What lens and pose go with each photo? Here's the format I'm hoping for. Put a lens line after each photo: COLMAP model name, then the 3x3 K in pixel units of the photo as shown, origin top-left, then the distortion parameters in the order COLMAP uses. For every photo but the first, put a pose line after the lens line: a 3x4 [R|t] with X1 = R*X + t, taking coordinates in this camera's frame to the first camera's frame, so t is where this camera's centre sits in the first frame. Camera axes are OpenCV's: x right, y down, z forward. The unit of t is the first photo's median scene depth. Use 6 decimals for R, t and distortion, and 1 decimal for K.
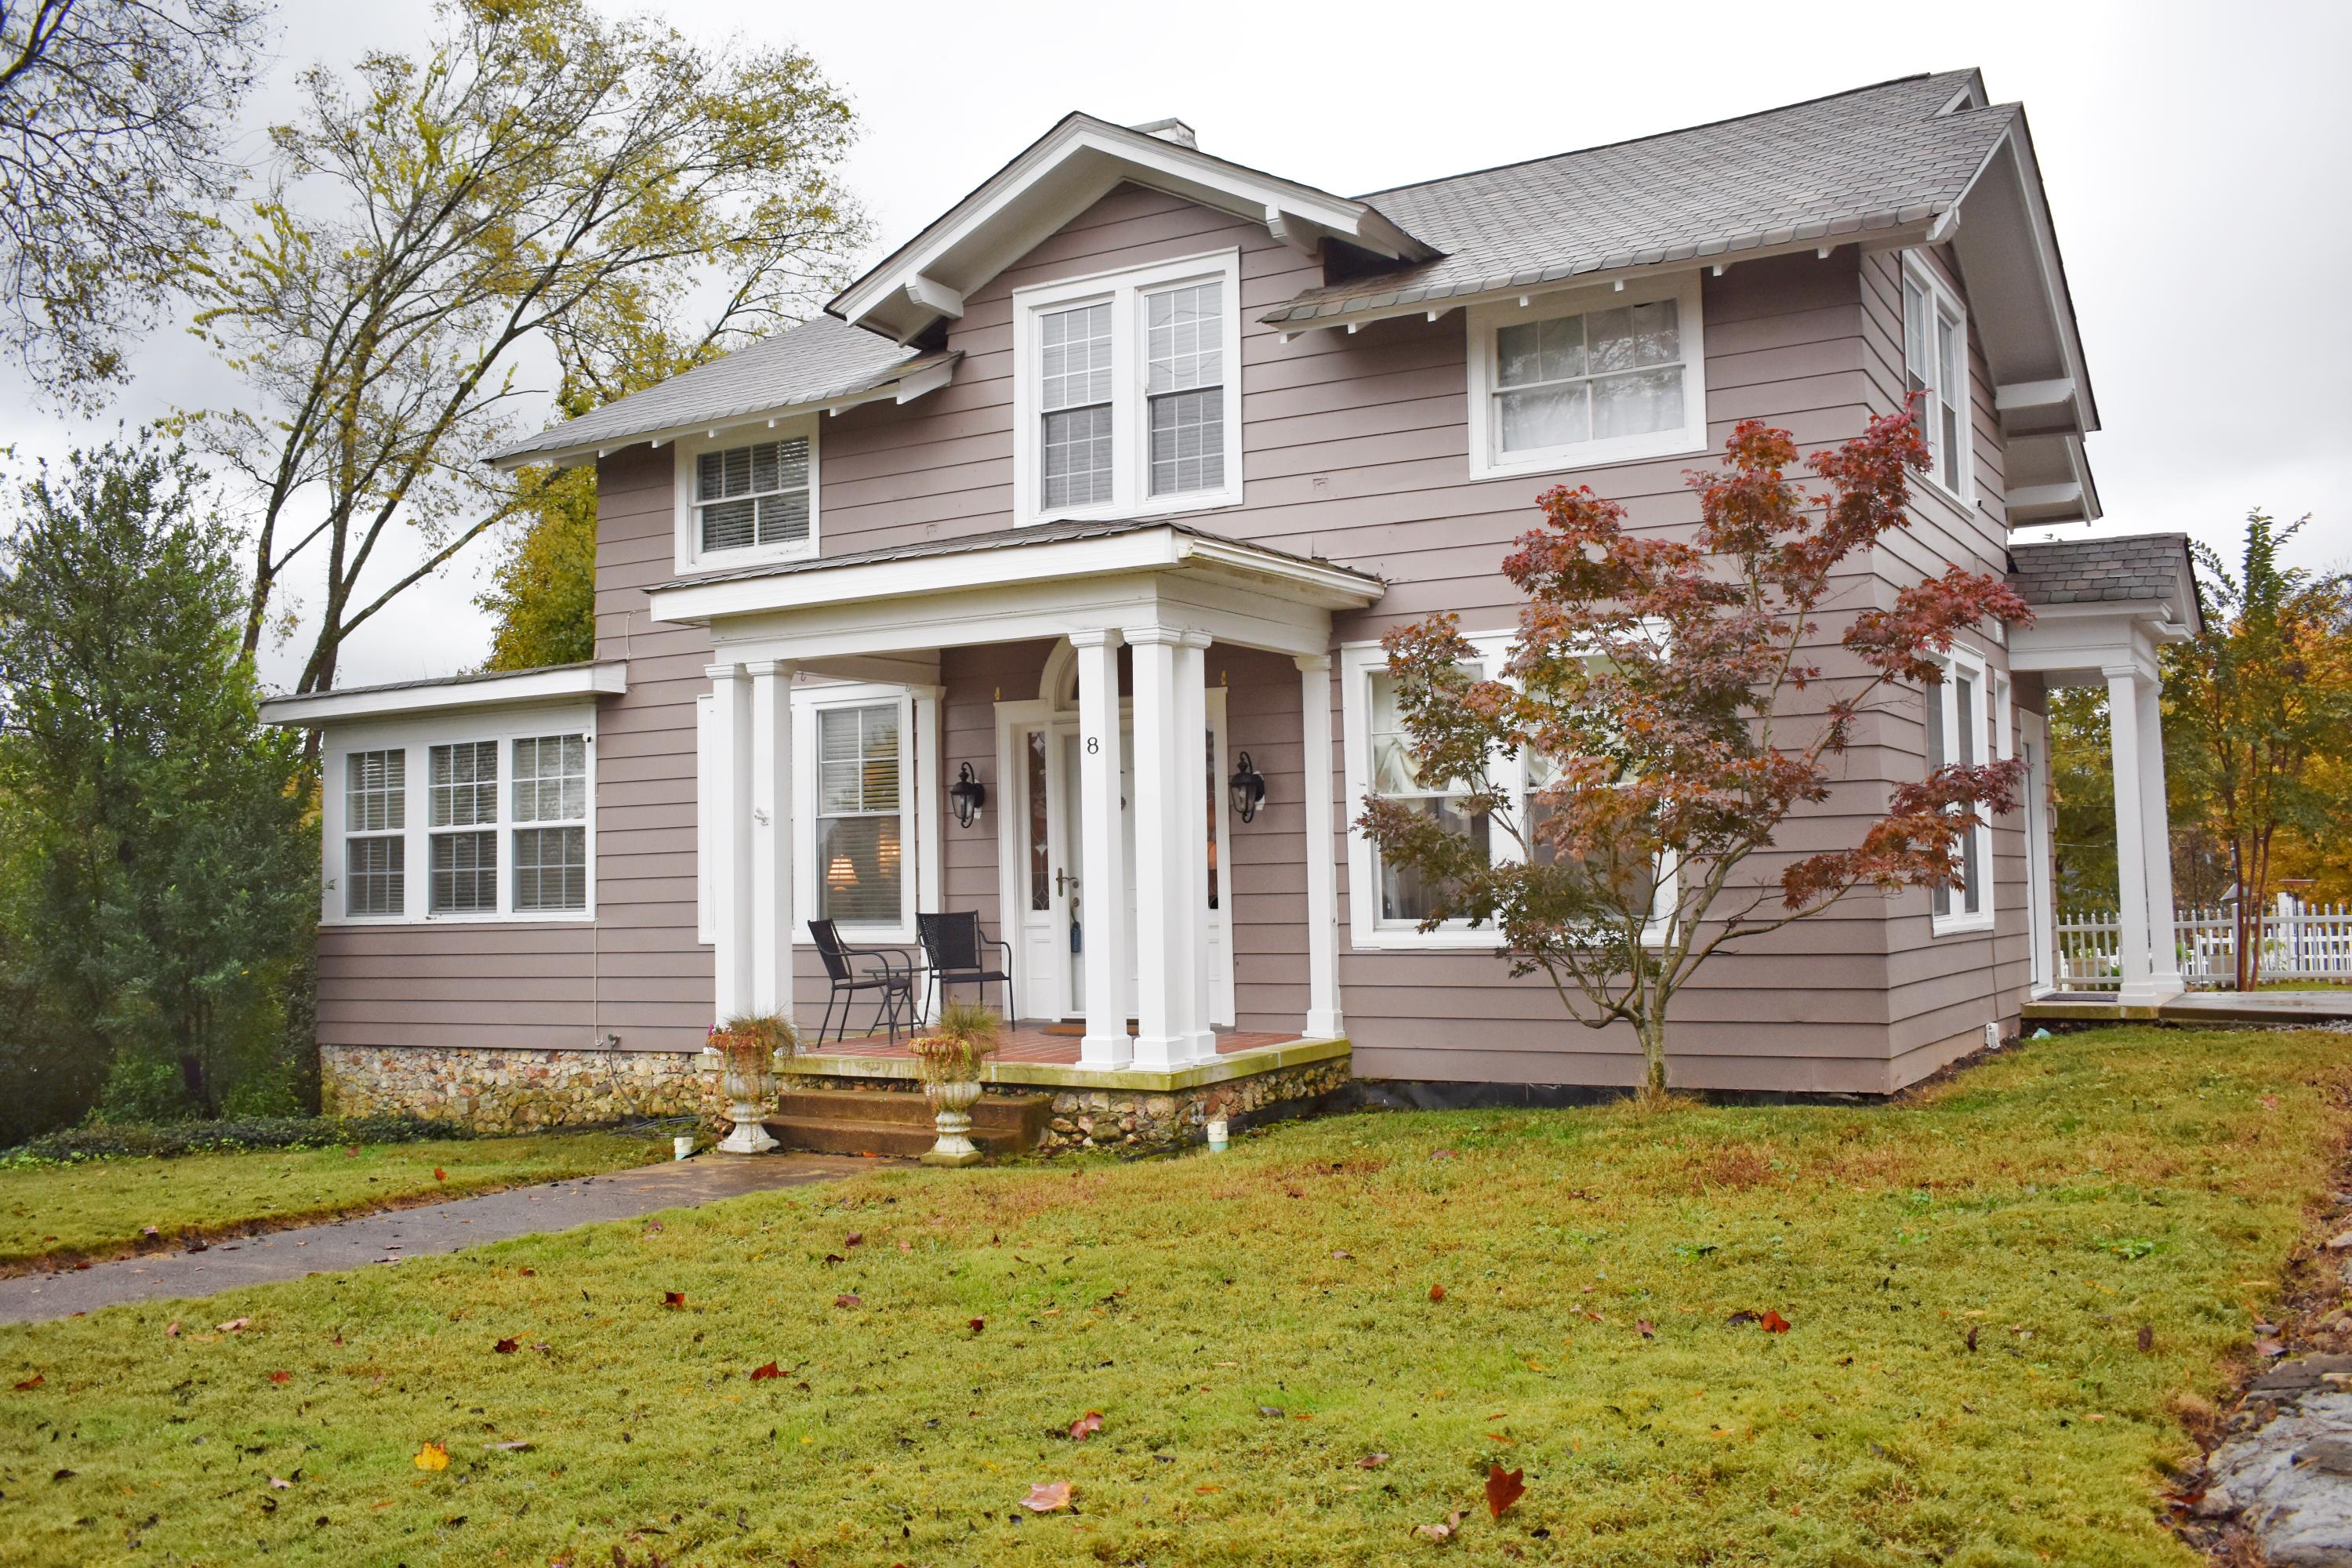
lens RADIAL K [[2171.8, 0, 1173.0], [0, 2171.8, 776.4], [0, 0, 1]] dist [-0.088578, 0.000000]
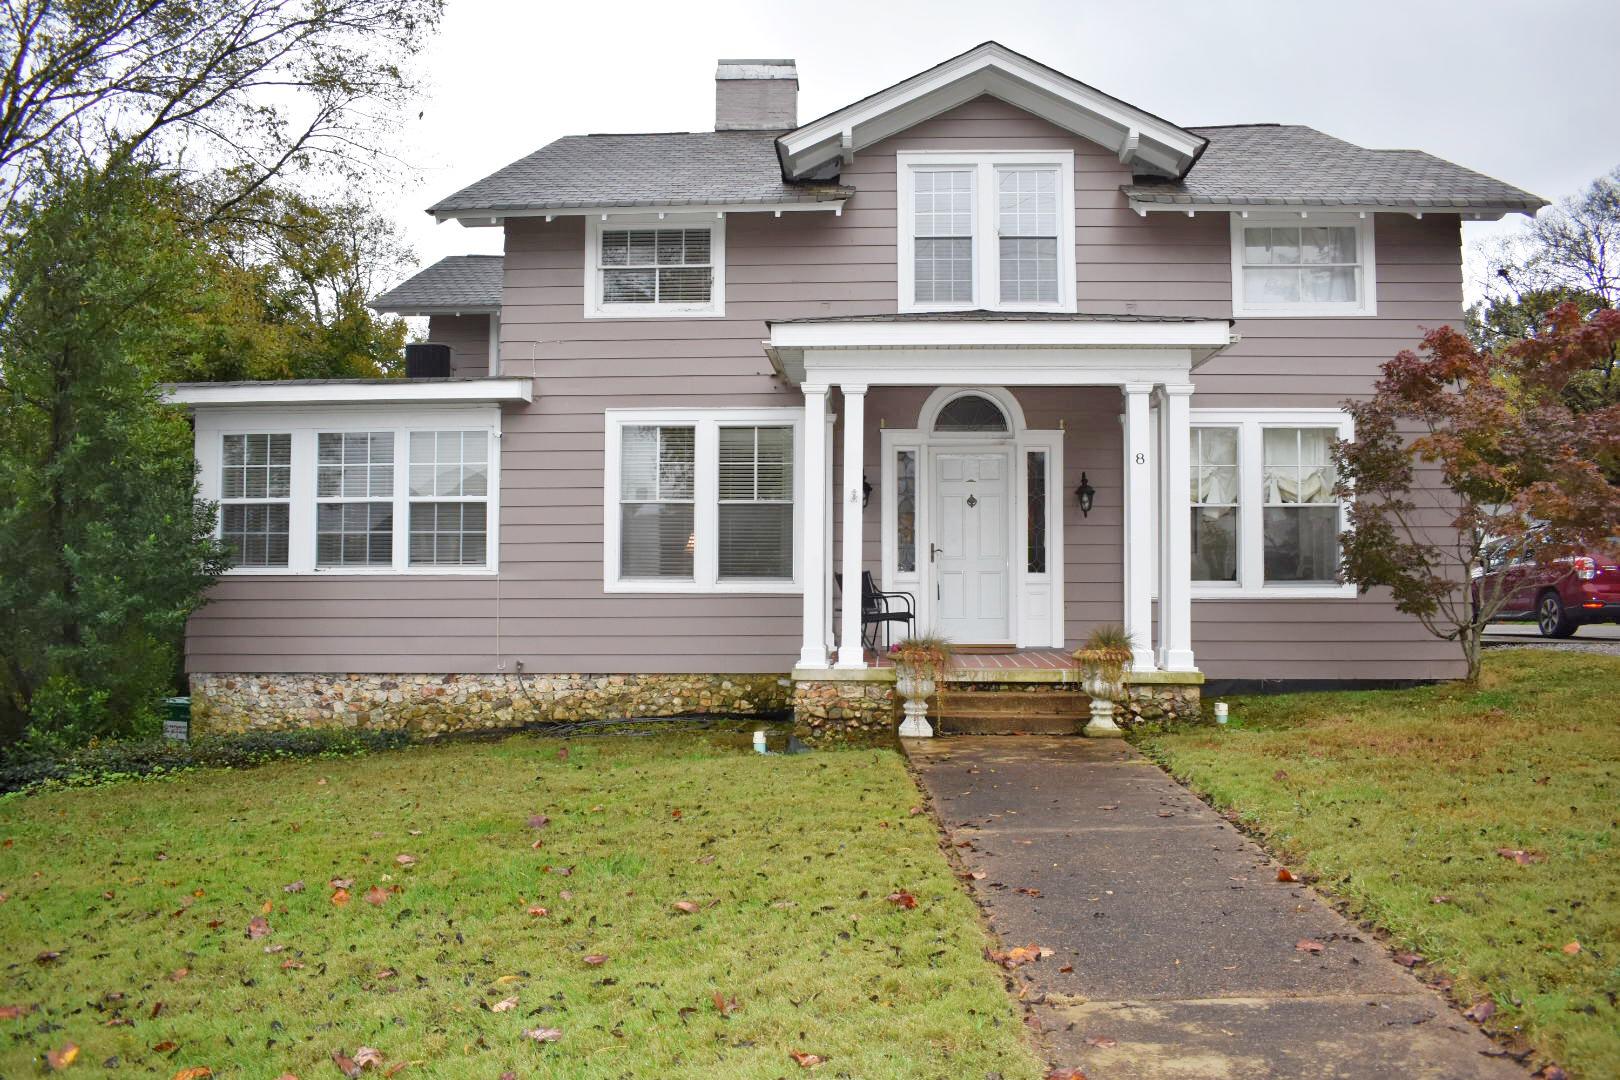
lens RADIAL K [[1307.6, 0, 809.5], [0, 1307.6, 529.0], [0, 0, 1]] dist [-0.089356, 0.012541]
pose [[0.879657, 0.041844, 0.473764, -0.488152], [-0.044507, 0.998993, -0.005596, 0.036591], [-0.473521, -0.016163, 0.880634, 0.222887]]
